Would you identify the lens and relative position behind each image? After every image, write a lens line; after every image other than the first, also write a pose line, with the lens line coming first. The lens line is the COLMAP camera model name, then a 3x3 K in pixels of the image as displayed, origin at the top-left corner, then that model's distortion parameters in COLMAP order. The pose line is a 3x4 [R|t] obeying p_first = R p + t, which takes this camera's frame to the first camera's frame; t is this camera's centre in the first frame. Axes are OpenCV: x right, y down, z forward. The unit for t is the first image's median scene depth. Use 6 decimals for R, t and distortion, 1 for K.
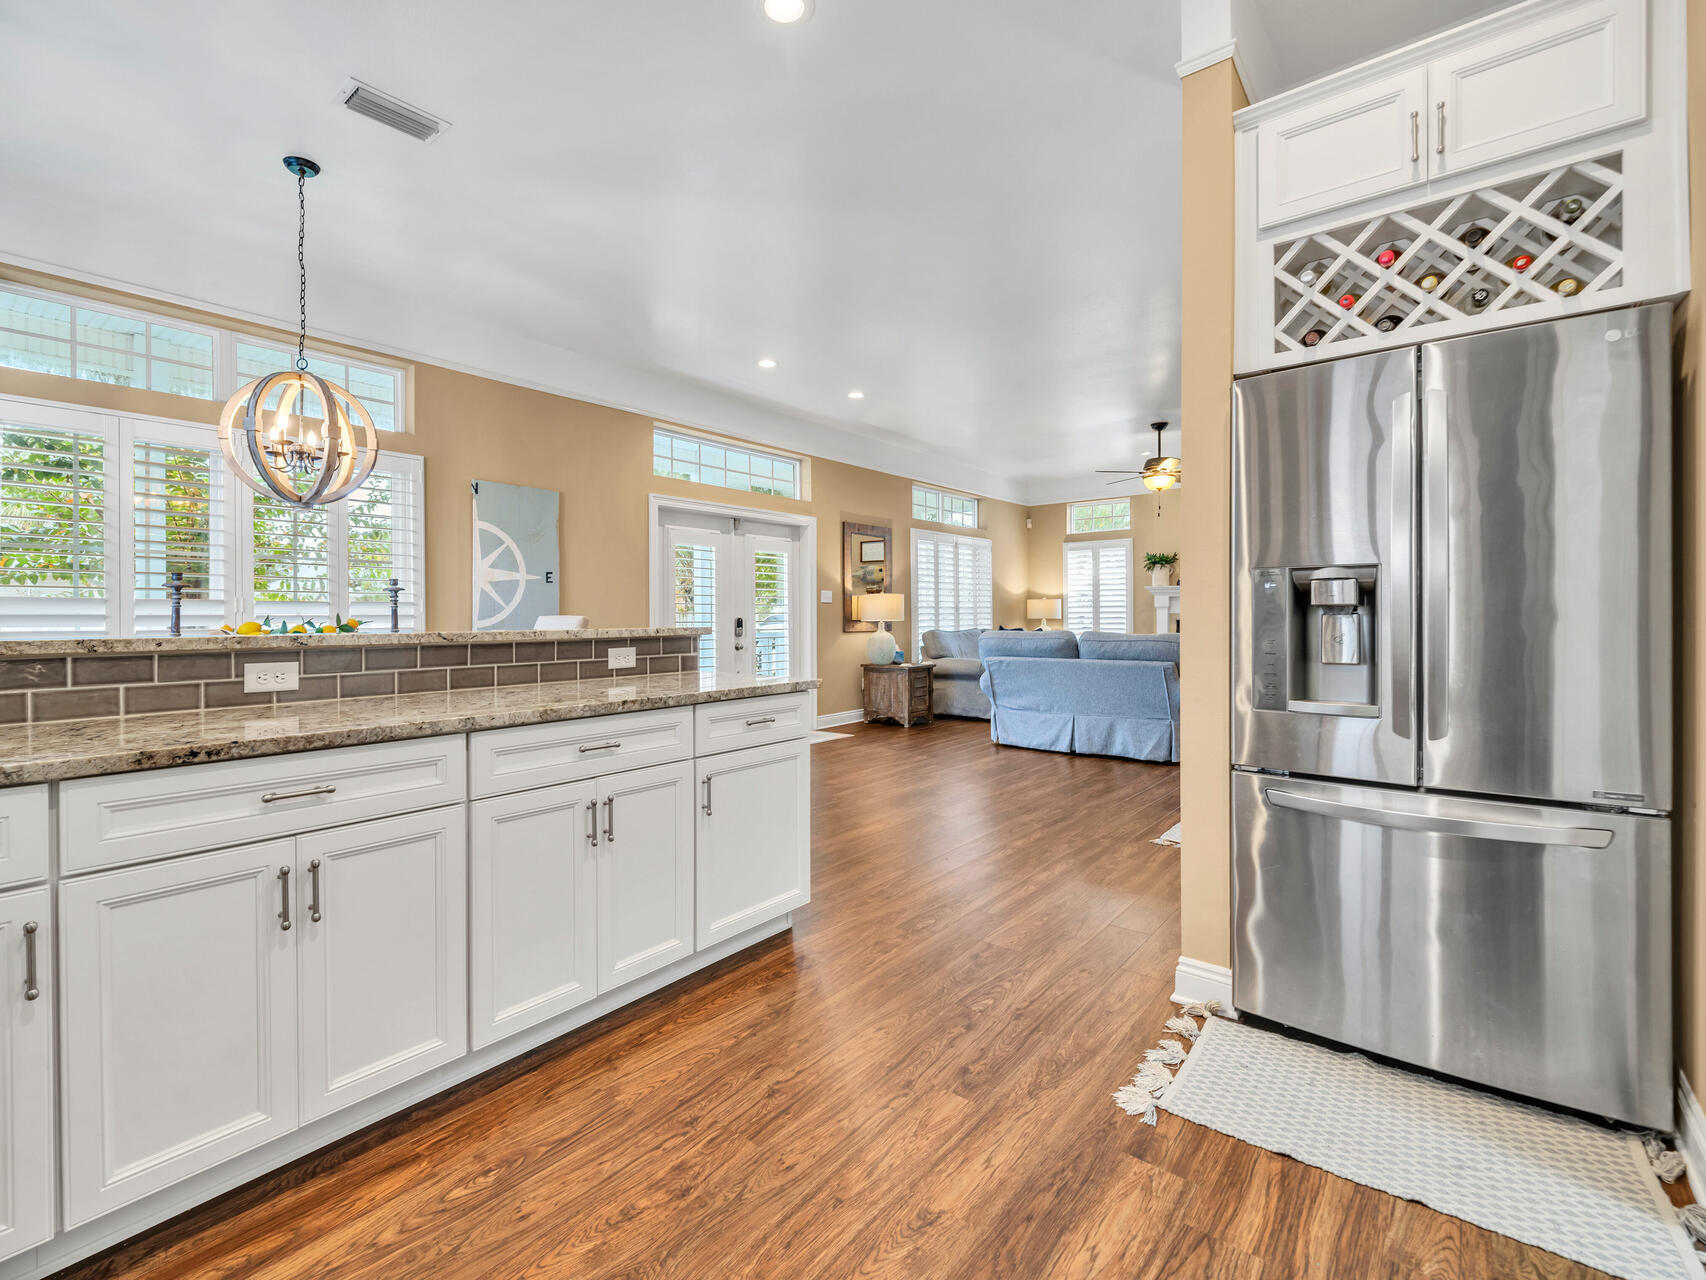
lens RADIAL K [[769.4, 0, 816.8], [0, 769.4, 632.2], [0, 0, 1]] dist [-0.003327, 0.000393]
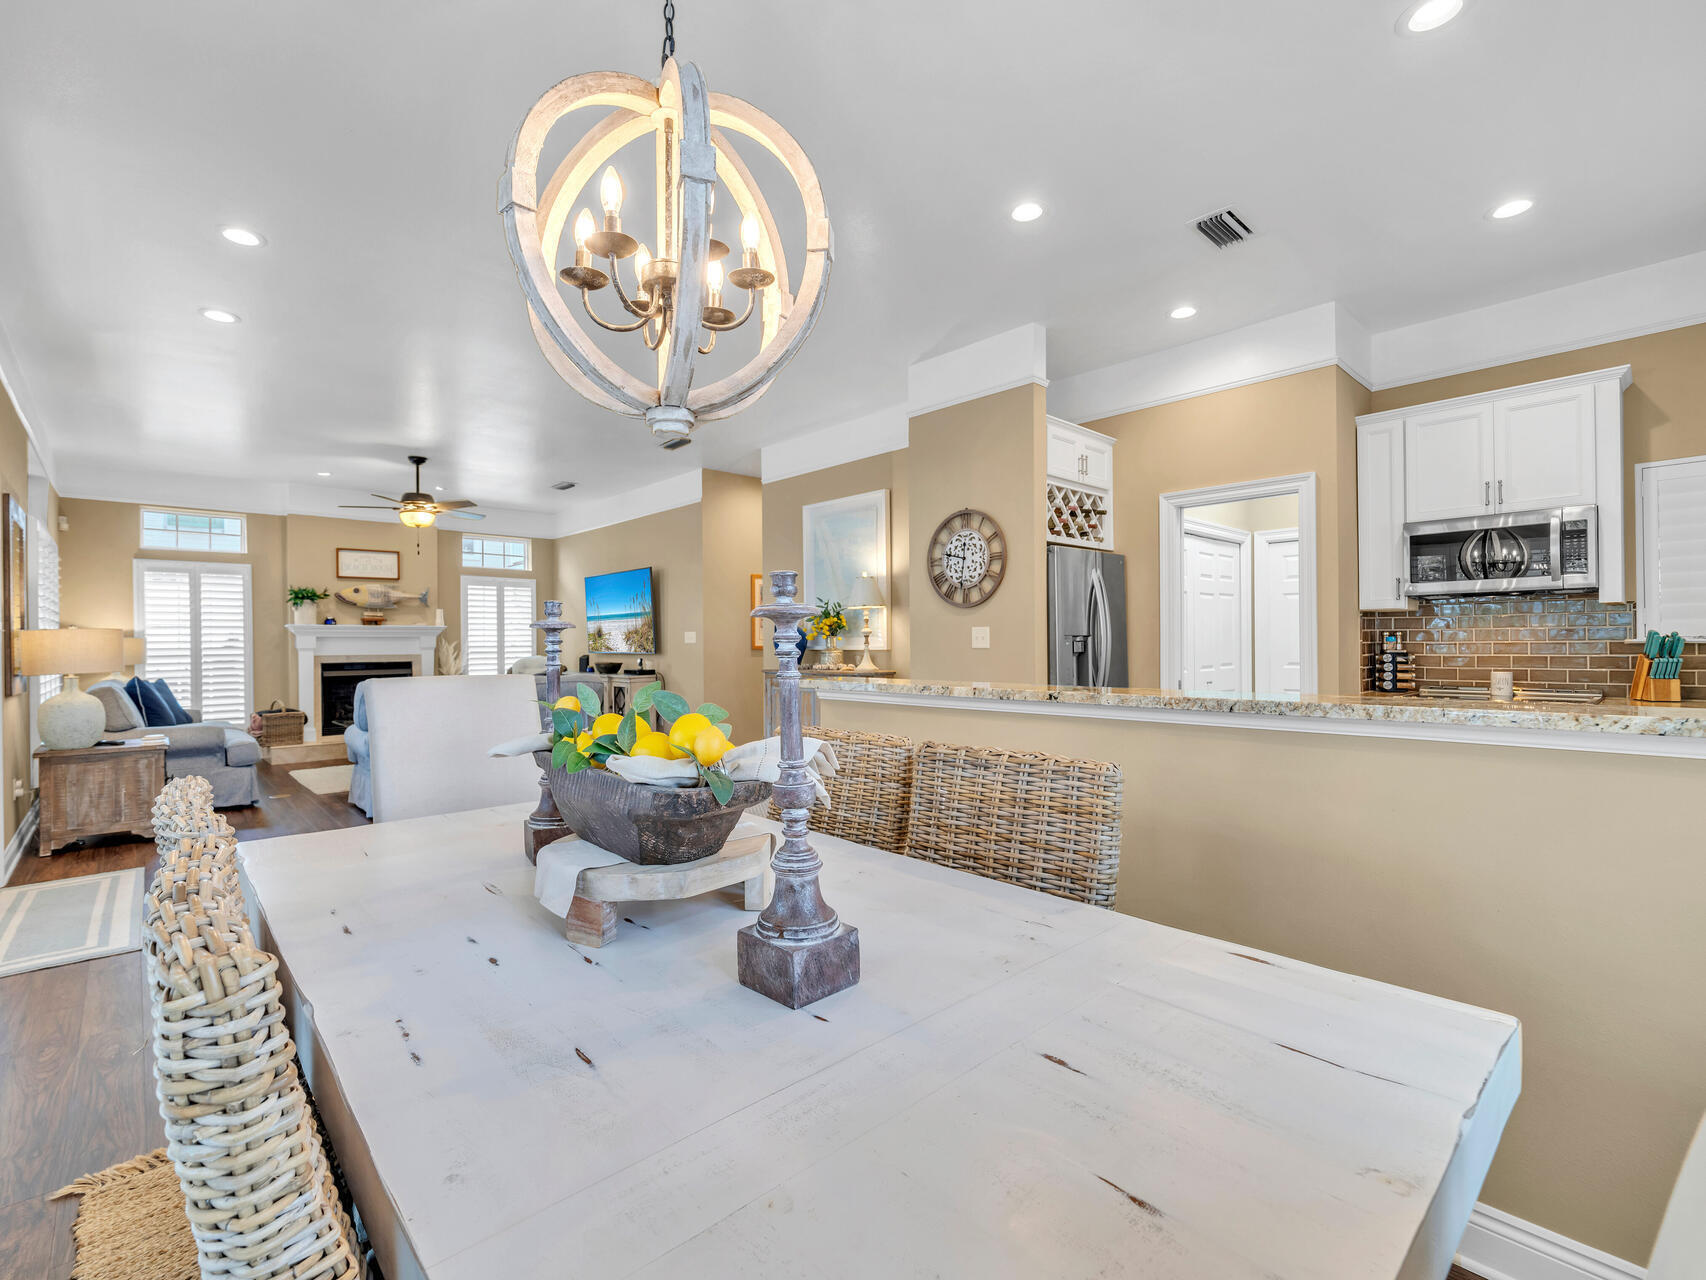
lens RADIAL K [[769.4, 0, 853.4], [0, 769.4, 648.4], [0, 0, 1]] dist [-0.003327, 0.000393]
pose [[0.110699, 0.000546, 0.993854, -0.944791], [0.030110, 0.999539, -0.003903, -0.031931], [-0.993398, 0.030357, 0.110631, 0.782601]]
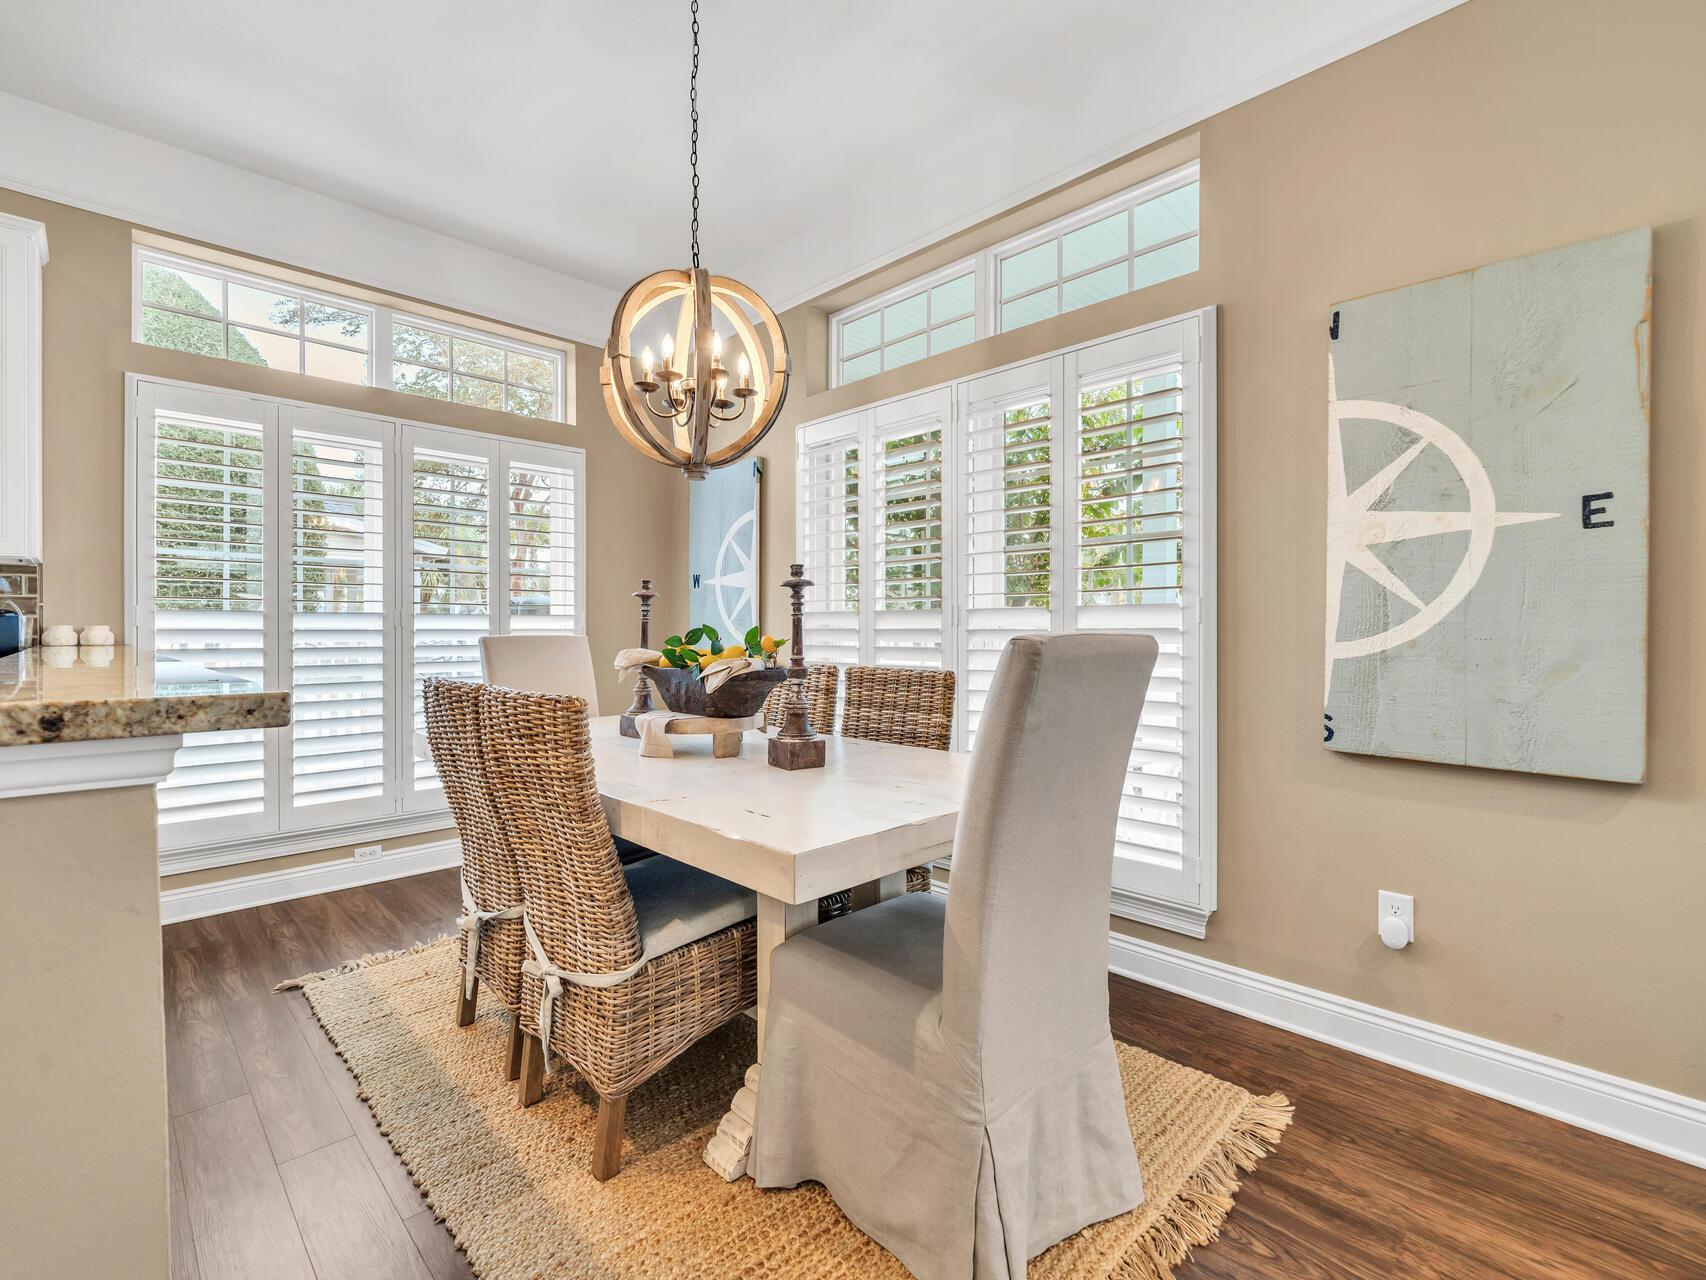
lens RADIAL K [[769.4, 0, 855.5], [0, 769.4, 636.4], [0, 0, 1]] dist [-0.003327, 0.000393]
pose [[-0.081158, 0.013313, -0.996612, -0.001203], [-0.019709, 0.999694, 0.014959, -0.026288], [0.996506, 0.020857, -0.080870, 1.087120]]
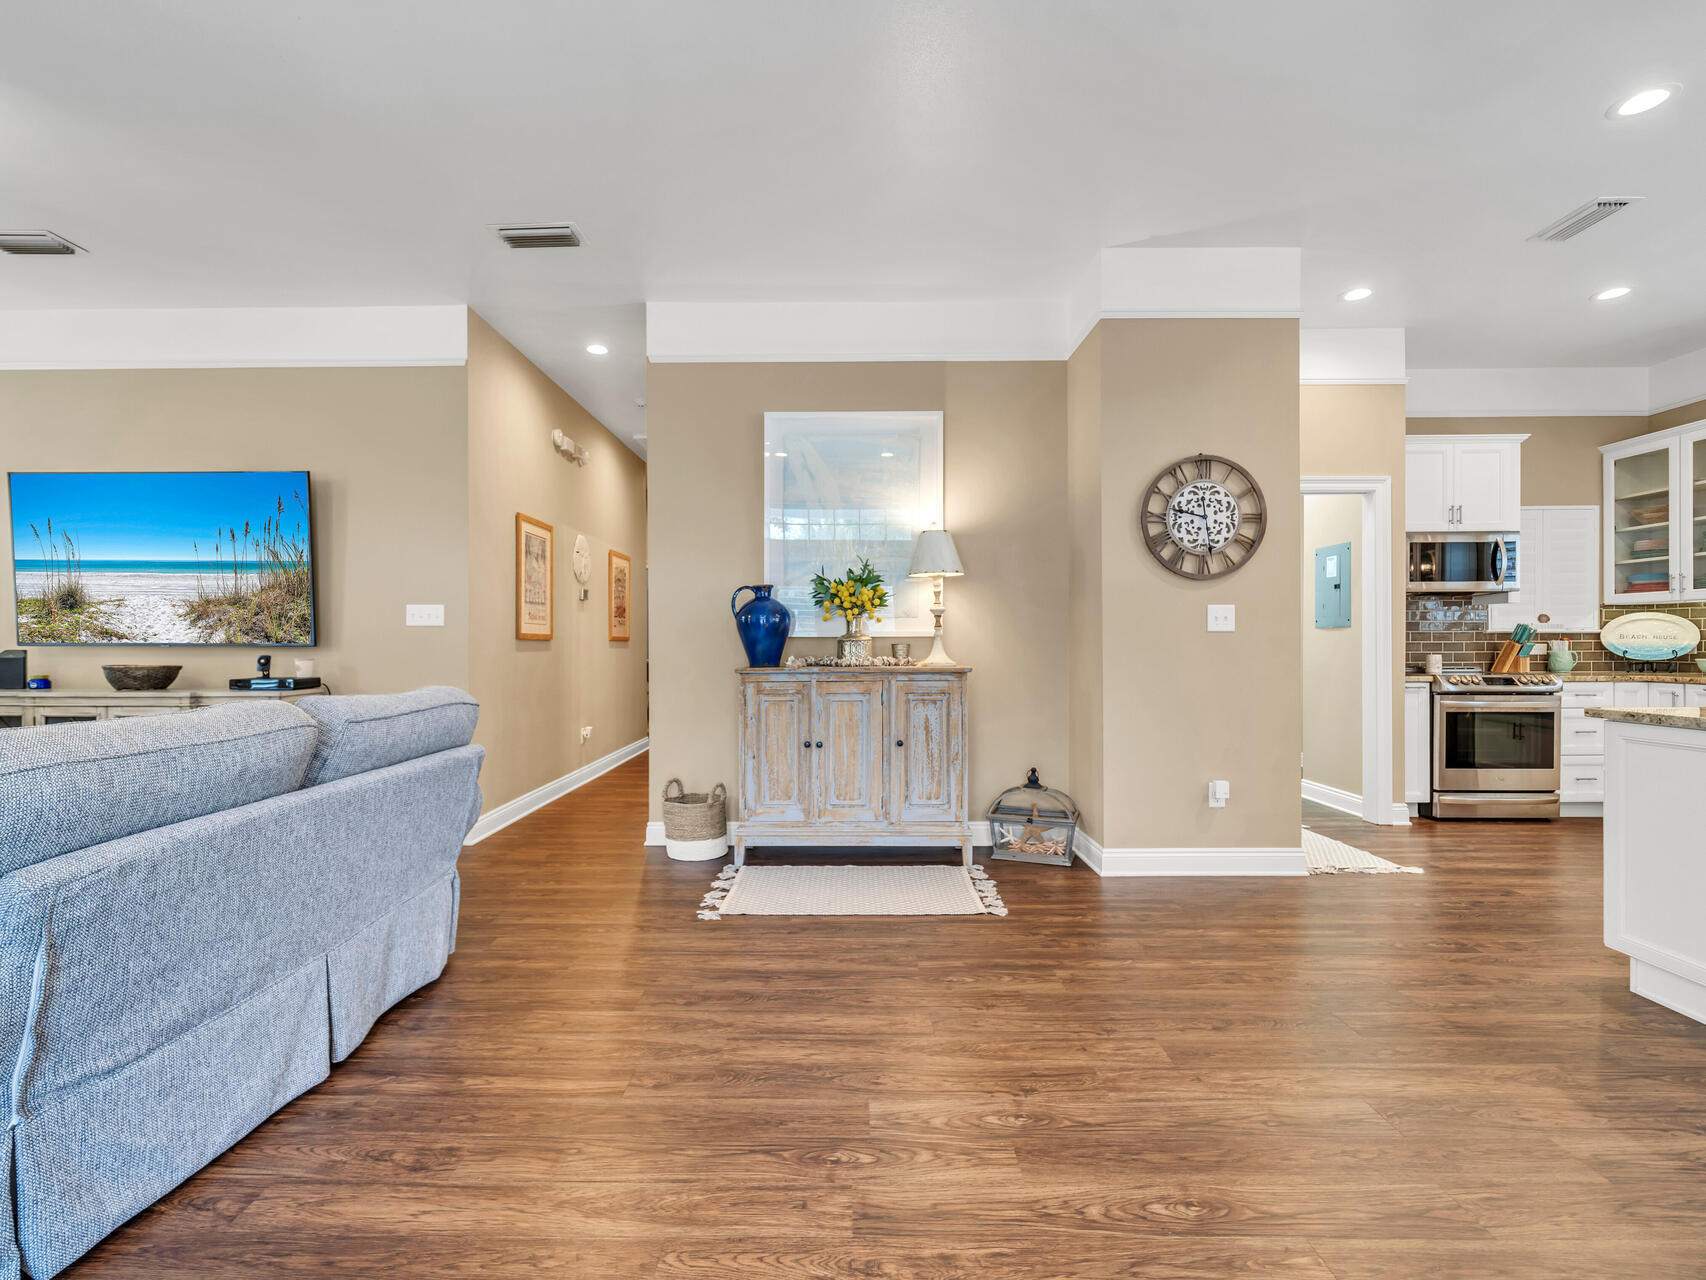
lens RADIAL K [[769.4, 0, 836.9], [0, 769.4, 649.2], [0, 0, 1]] dist [-0.003327, 0.000393]
pose [[-0.643162, 0.003582, 0.765721, -0.095863], [0.025669, 0.999528, 0.016885, -0.037226], [-0.765299, 0.030515, -0.642951, 1.774313]]
